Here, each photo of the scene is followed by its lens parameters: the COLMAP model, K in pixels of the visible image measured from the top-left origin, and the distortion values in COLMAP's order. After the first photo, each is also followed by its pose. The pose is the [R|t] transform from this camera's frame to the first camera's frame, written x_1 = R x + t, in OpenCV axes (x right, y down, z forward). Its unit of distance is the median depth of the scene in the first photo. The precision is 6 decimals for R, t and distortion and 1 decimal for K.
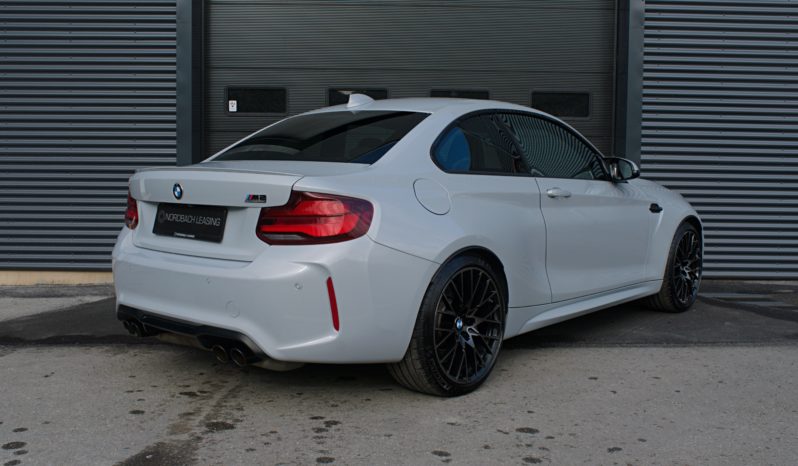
lens RADIAL K [[711.0, 0, 387.2], [0, 711.0, 231.5], [0, 0, 1]] dist [-0.035295, -0.006123]
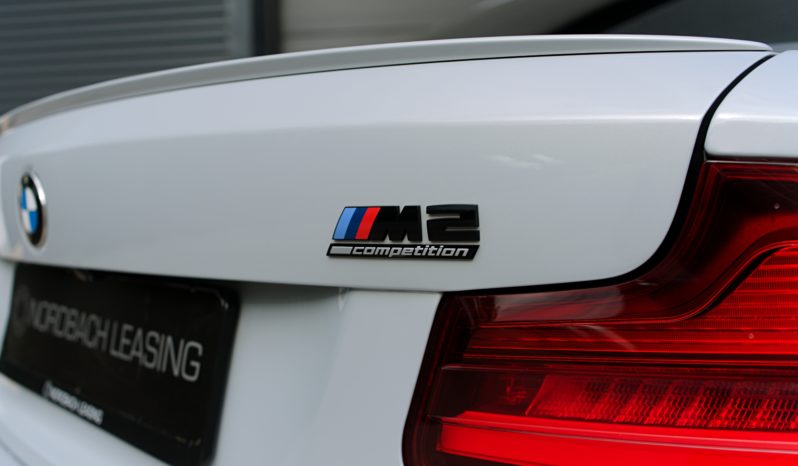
lens RADIAL K [[711.0, 0, 387.2], [0, 711.0, 231.5], [0, 0, 1]] dist [-0.035295, -0.006123]
pose [[0.991756, -0.023259, -0.126013, -0.192266], [0.016002, 0.998171, -0.058305, -0.043230], [0.127139, 0.055808, 0.990314, 0.971989]]
